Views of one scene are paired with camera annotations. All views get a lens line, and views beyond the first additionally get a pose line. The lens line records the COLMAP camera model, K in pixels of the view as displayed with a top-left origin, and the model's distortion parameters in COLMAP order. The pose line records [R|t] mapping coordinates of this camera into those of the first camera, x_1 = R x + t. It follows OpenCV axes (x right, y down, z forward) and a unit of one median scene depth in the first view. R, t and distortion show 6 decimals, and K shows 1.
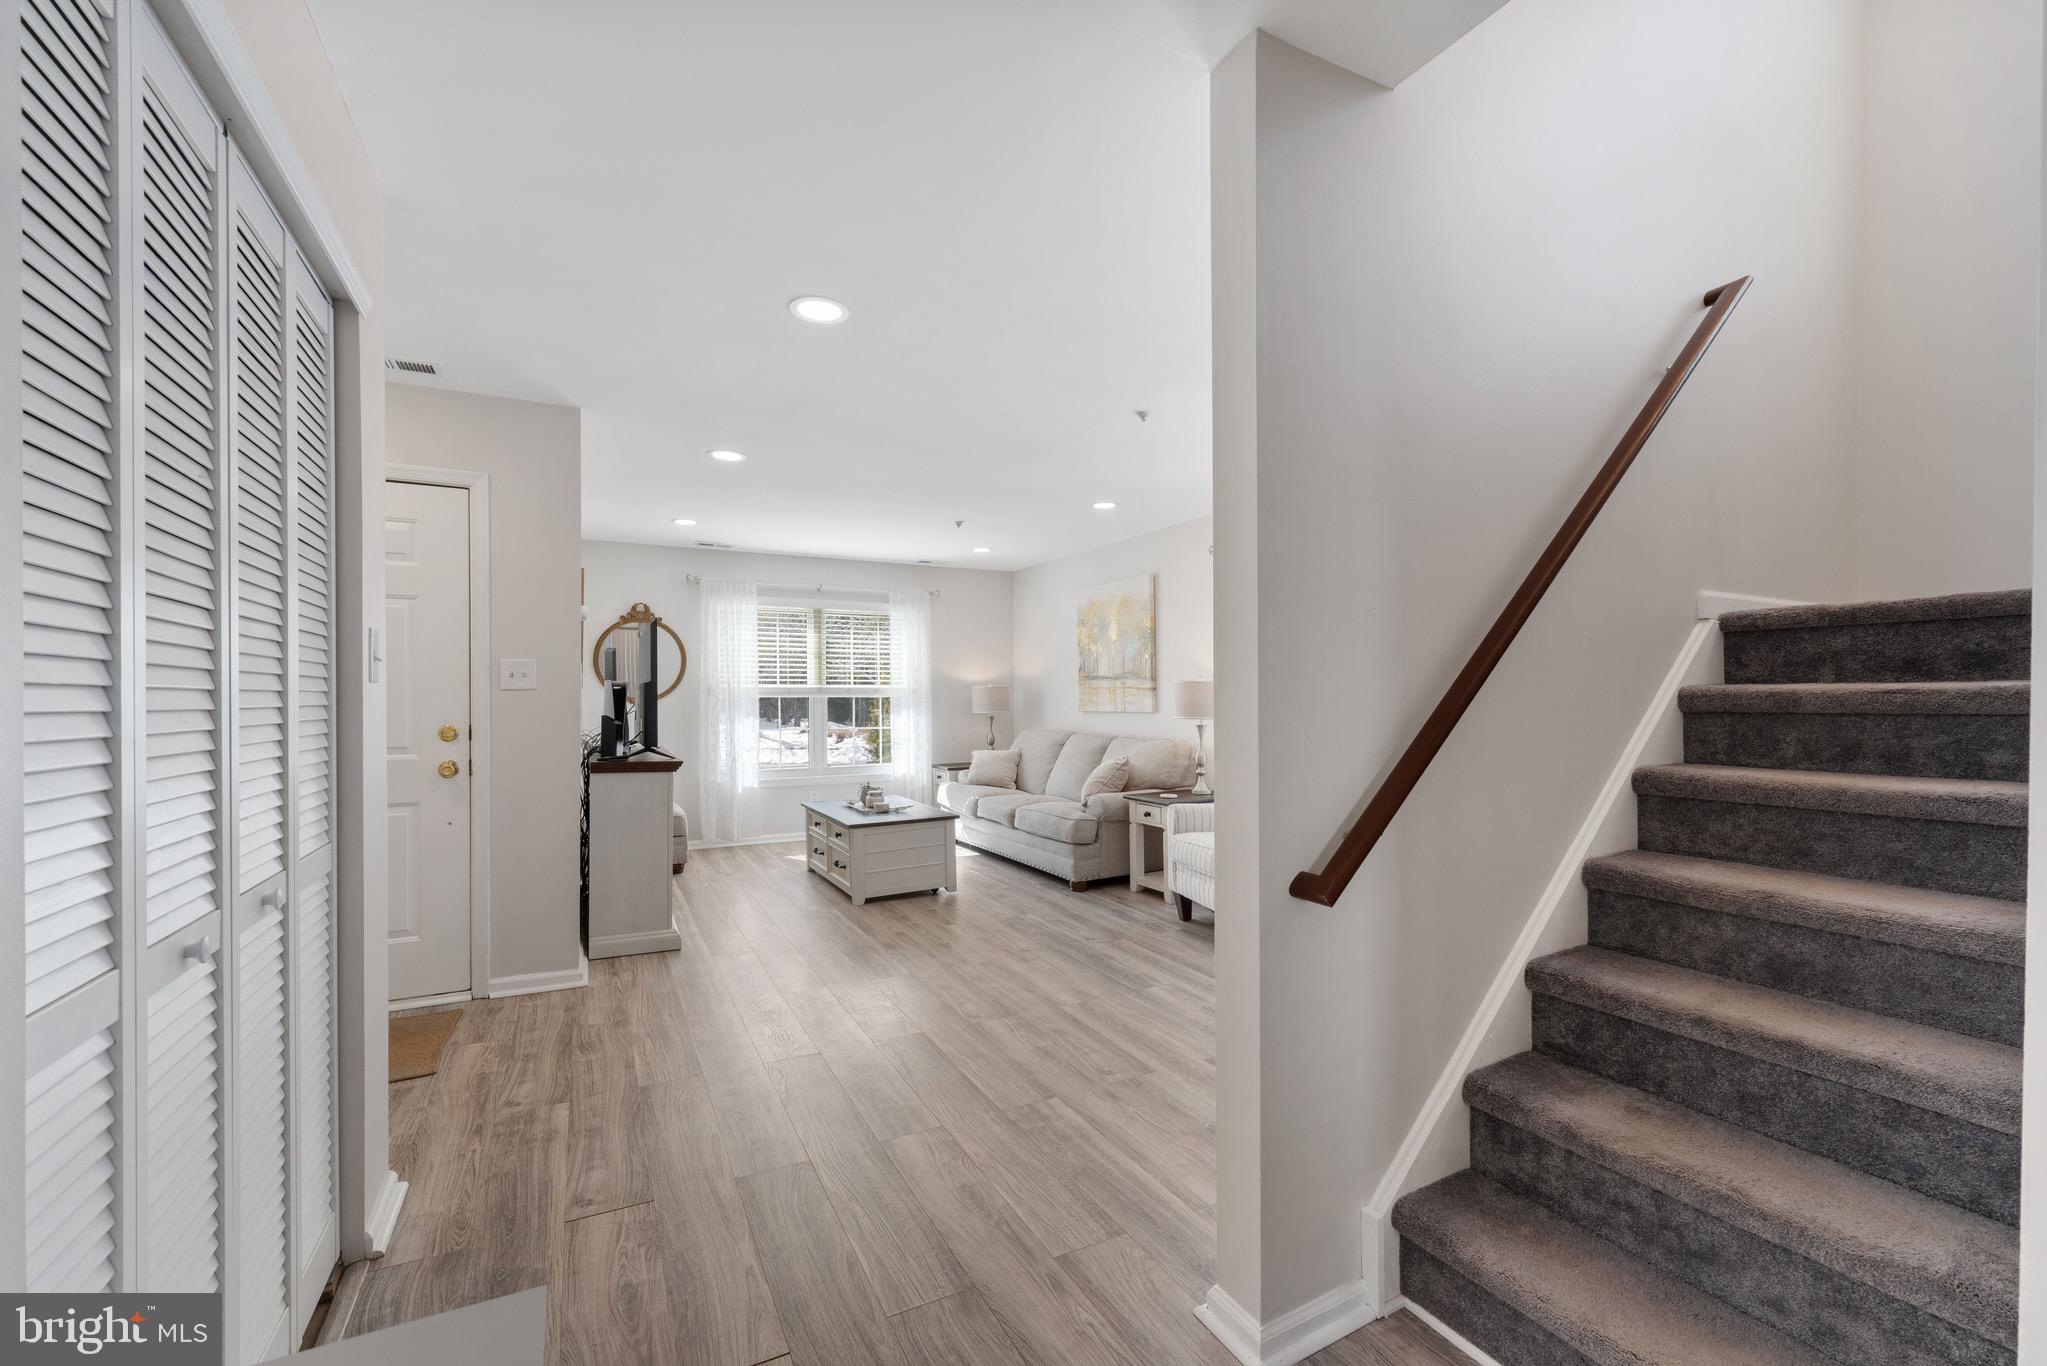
lens RADIAL K [[840.4, 0, 1012.8], [0, 840.4, 688.0], [0, 0, 1]] dist [0.000456, 0.000131]
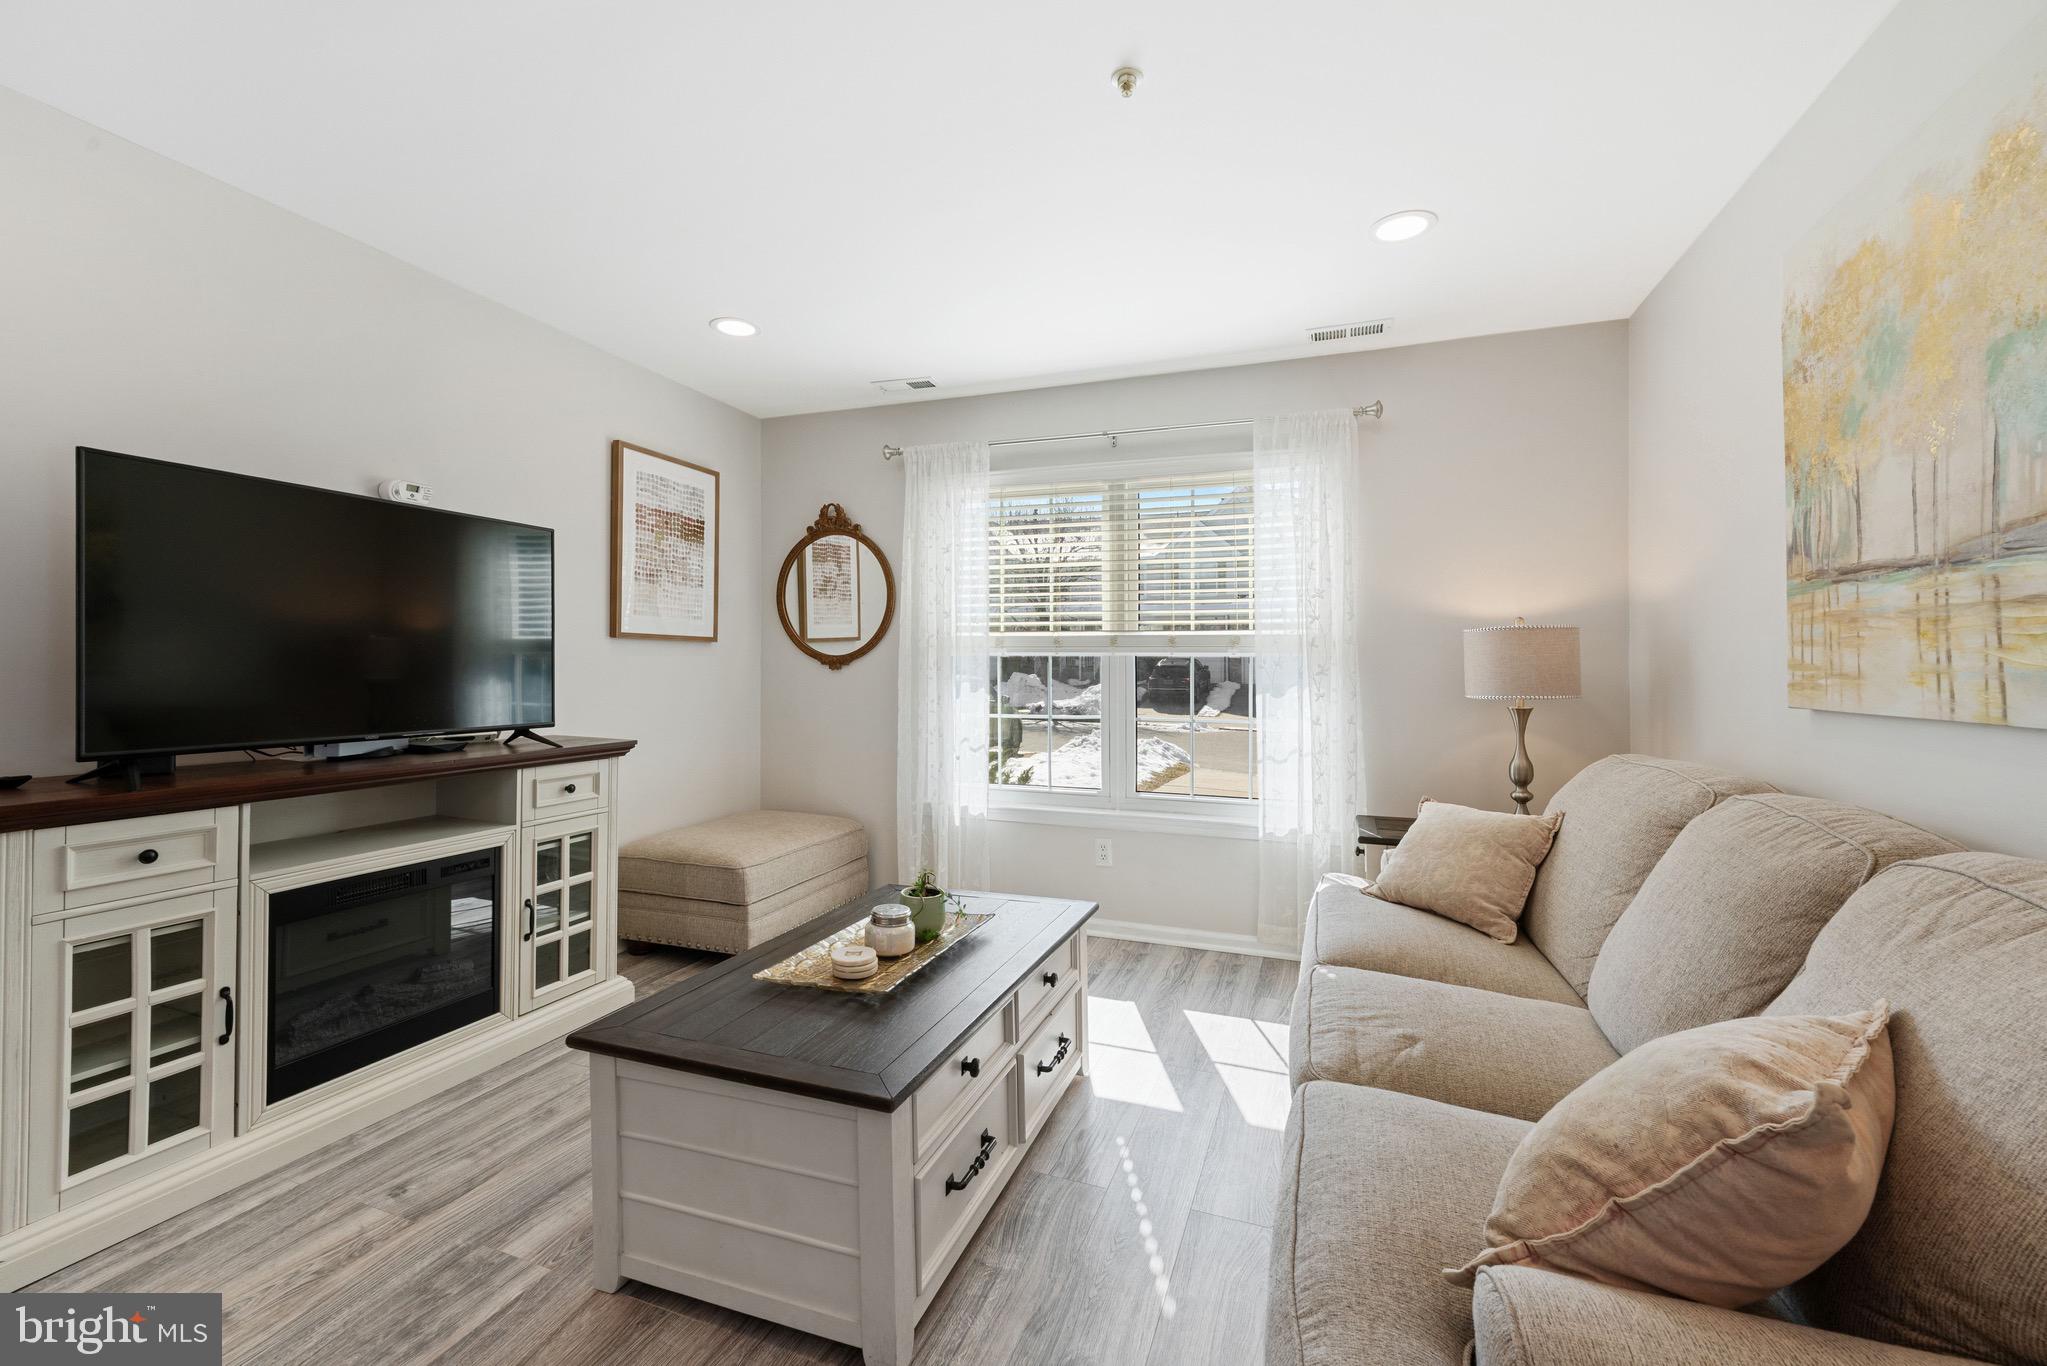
lens RADIAL K [[852.0, 0, 1030.7], [0, 852.0, 652.3], [0, 0, 1]] dist [-0.000025, -0.000110]
pose [[0.676402, -0.002885, -0.736527, 0.122830], [-0.001959, 0.999982, -0.005717, 0.012370], [0.736530, 0.005310, 0.676384, 0.685173]]
